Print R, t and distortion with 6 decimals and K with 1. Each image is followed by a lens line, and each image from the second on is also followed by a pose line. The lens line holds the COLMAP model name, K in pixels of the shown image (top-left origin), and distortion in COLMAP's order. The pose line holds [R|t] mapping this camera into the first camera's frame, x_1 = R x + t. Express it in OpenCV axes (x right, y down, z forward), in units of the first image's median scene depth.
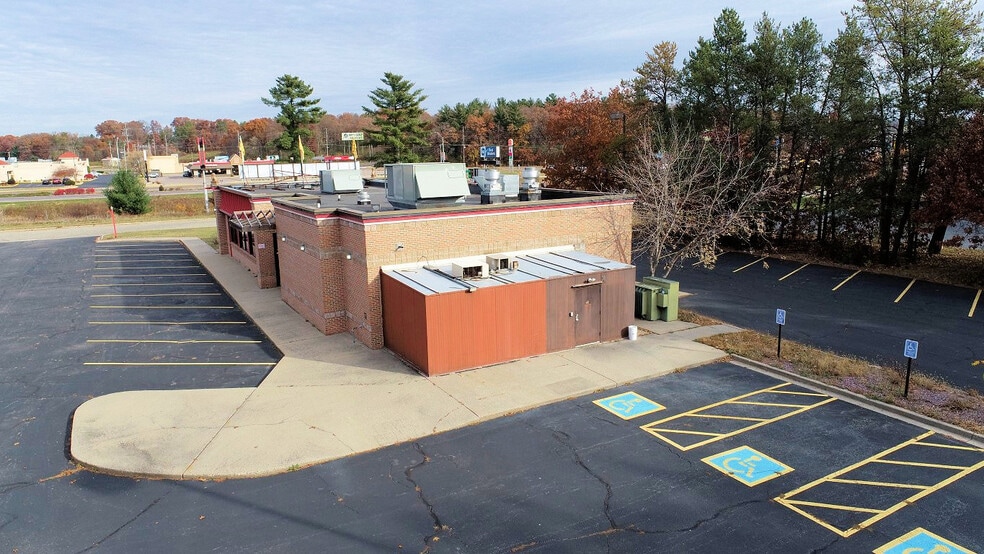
lens RADIAL K [[663.1, 0, 492.4], [0, 663.1, 275.5], [0, 0, 1]] dist [-0.003803, 0.000426]
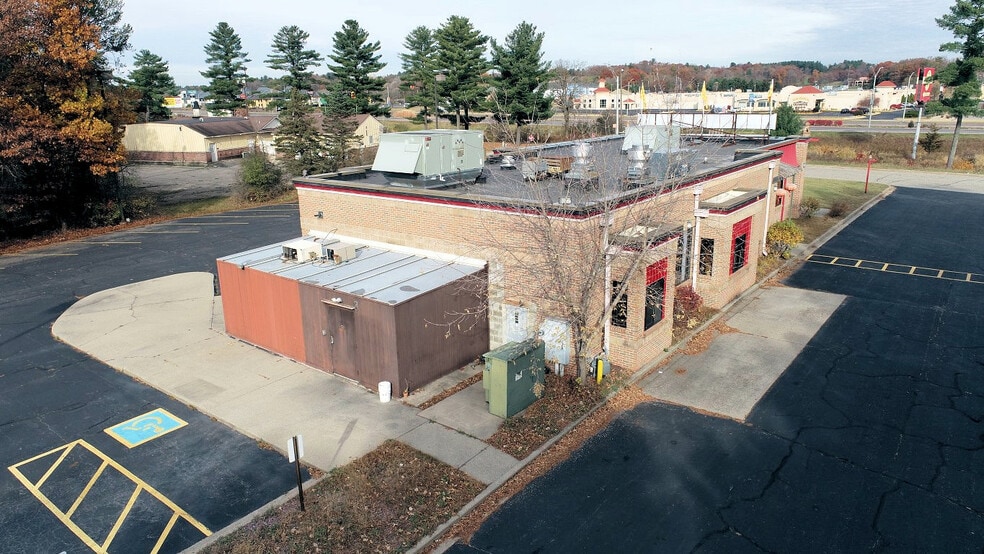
lens RADIAL K [[663.1, 0, 492.4], [0, 663.1, 275.5], [0, 0, 1]] dist [-0.003803, 0.000426]
pose [[0.373086, 0.261890, -0.890068, 1.086148], [-0.163610, 0.962872, 0.214732, -0.263251], [0.913257, 0.065510, 0.402082, 1.015558]]
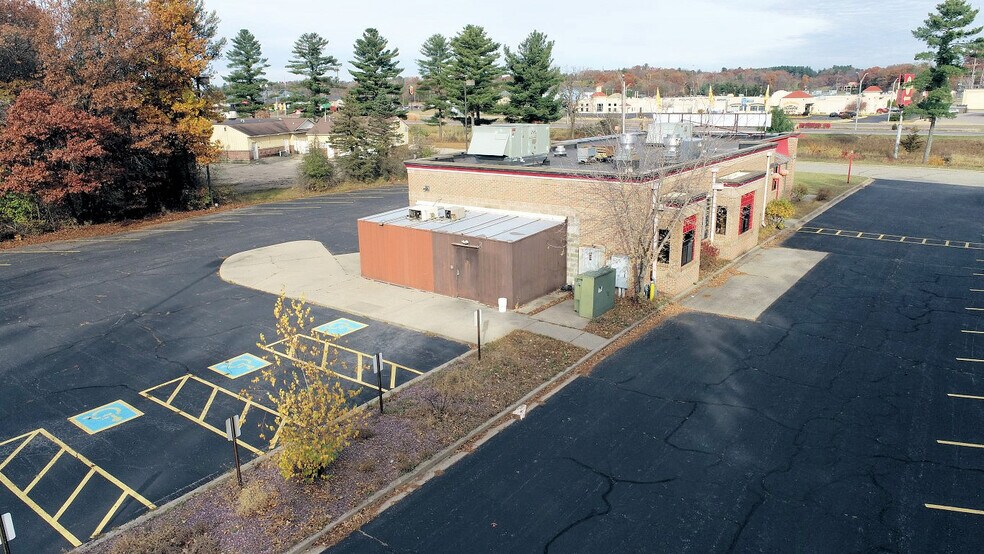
lens RADIAL K [[663.1, 0, 492.4], [0, 663.1, 275.5], [0, 0, 1]] dist [-0.003803, 0.000426]
pose [[0.383726, 0.255840, -0.887299, 1.386436], [-0.164291, 0.964441, 0.207032, -0.210118], [0.908715, 0.066332, 0.412114, 0.704018]]
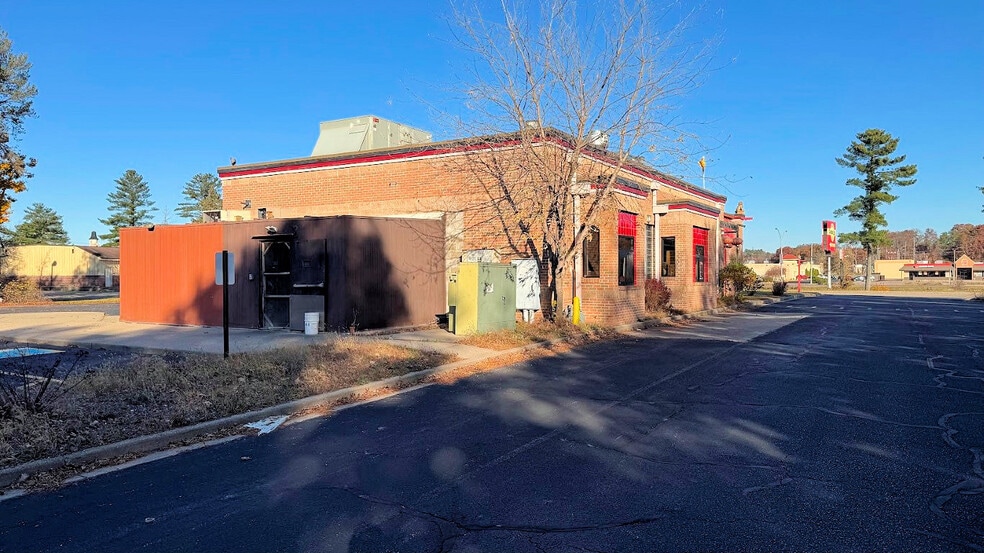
lens RADIAL K [[698.8, 0, 490.5], [0, 698.8, 294.1], [0, 0, 1]] dist [-0.003207, -0.001639]
pose [[0.478376, 0.040213, -0.877234, 1.060414], [-0.170590, 0.984177, -0.047912, 0.082034], [0.861426, 0.172567, 0.477666, 1.026412]]
